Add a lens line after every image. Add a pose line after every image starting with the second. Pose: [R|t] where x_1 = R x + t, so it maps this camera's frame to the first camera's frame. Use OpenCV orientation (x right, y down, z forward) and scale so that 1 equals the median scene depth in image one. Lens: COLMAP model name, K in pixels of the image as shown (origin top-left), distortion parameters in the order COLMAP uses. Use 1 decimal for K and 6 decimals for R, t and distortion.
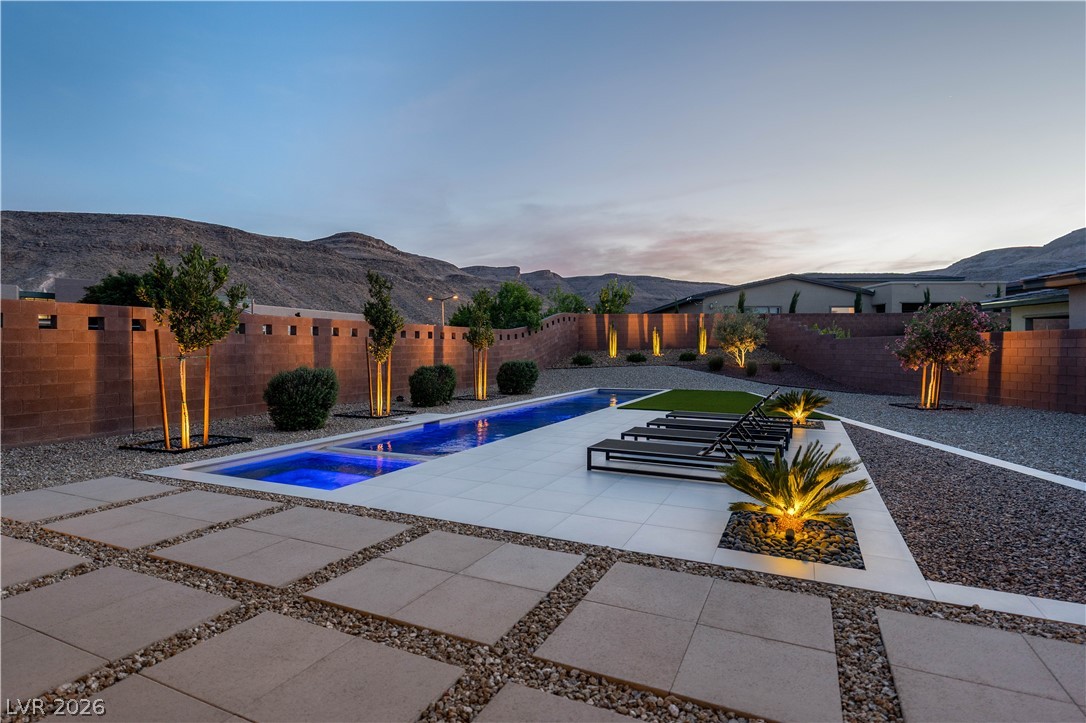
lens RADIAL K [[556.4, 0, 550.4], [0, 556.4, 359.3], [0, 0, 1]] dist [0.004771, -0.000209]
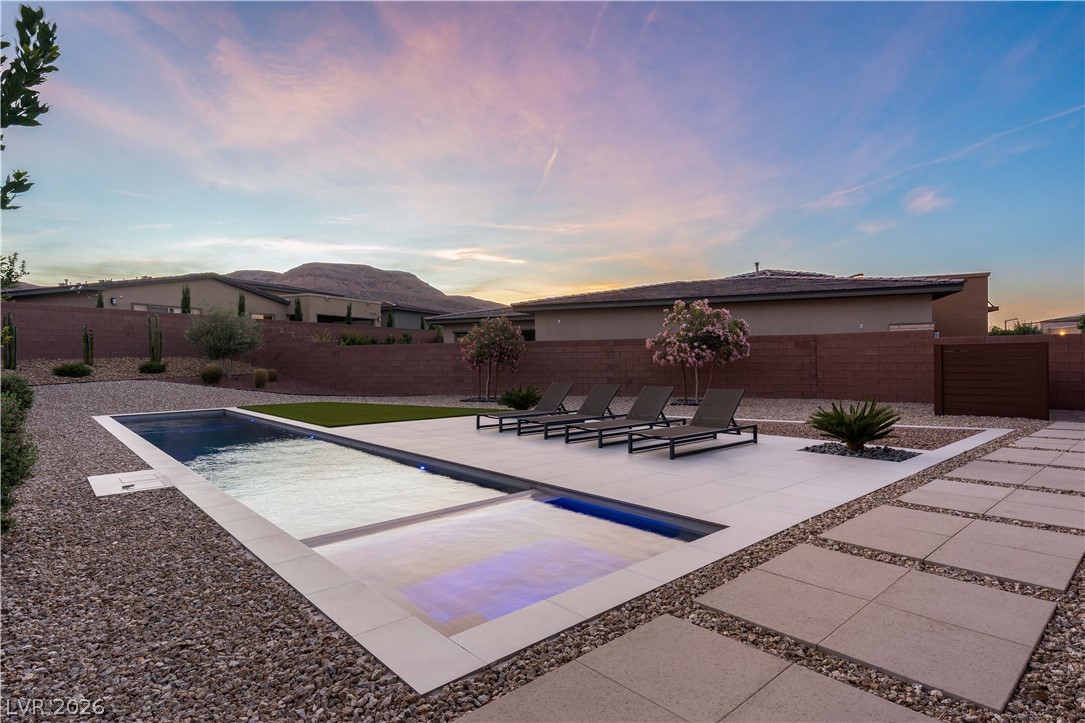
lens RADIAL K [[574.6, 0, 564.5], [0, 574.6, 359.8], [0, 0, 1]] dist [0.000870, 0.000254]
pose [[0.379586, -0.006372, 0.925134, -0.463009], [0.027020, 0.999626, -0.004201, 0.005506], [-0.924762, 0.026592, 0.379617, 0.358999]]
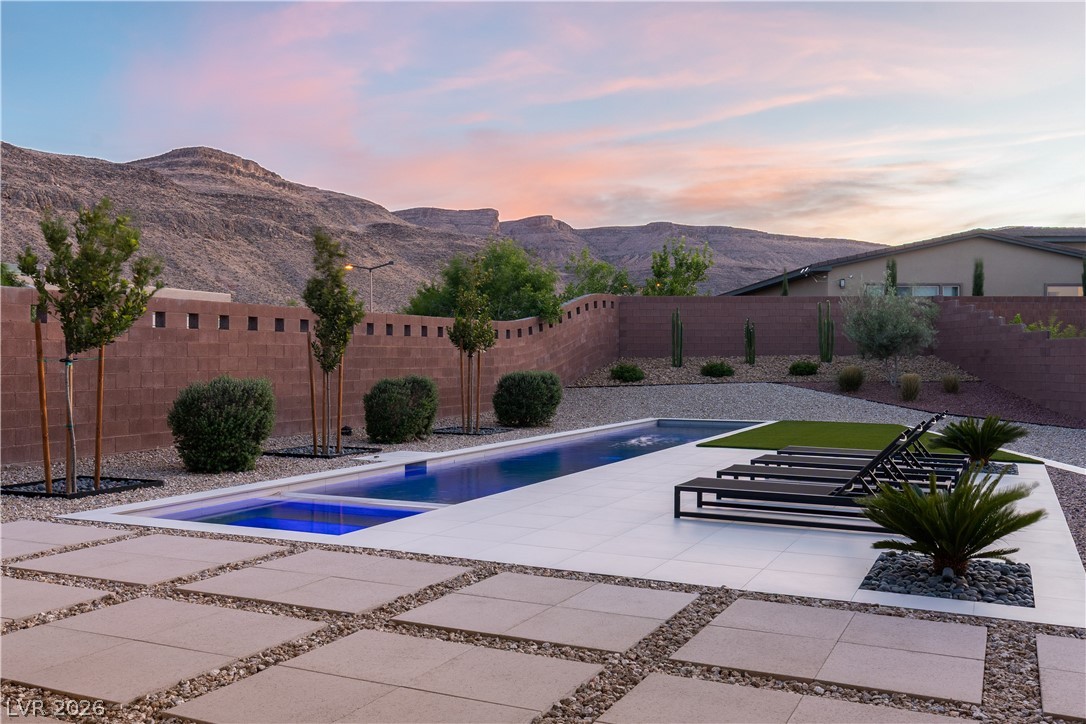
lens RADIAL K [[999.0, 0, 543.0], [0, 999.0, 362.0], [0, 0, 1]] dist [0.000415, 0.006896]
pose [[0.999959, 0.004579, -0.007806, -0.043198], [-0.004682, 0.999901, -0.013306, 0.007520], [0.007744, 0.013342, 0.999881, -0.133954]]
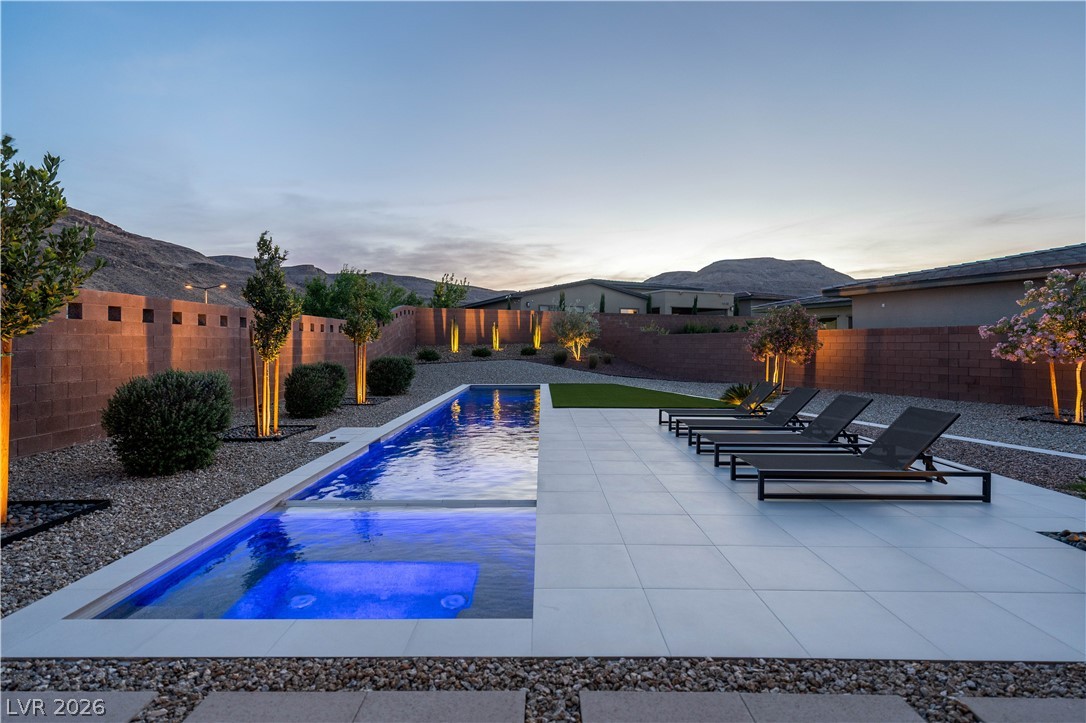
lens RADIAL K [[508.3, 0, 542.9], [0, 508.3, 343.9], [0, 0, 1]] dist [-0.001620, 0.000053]
pose [[0.908931, 0.000623, 0.416947, -0.227106], [0.007454, 0.999815, -0.017742, -0.002394], [-0.416881, 0.019234, 0.908758, 0.225398]]
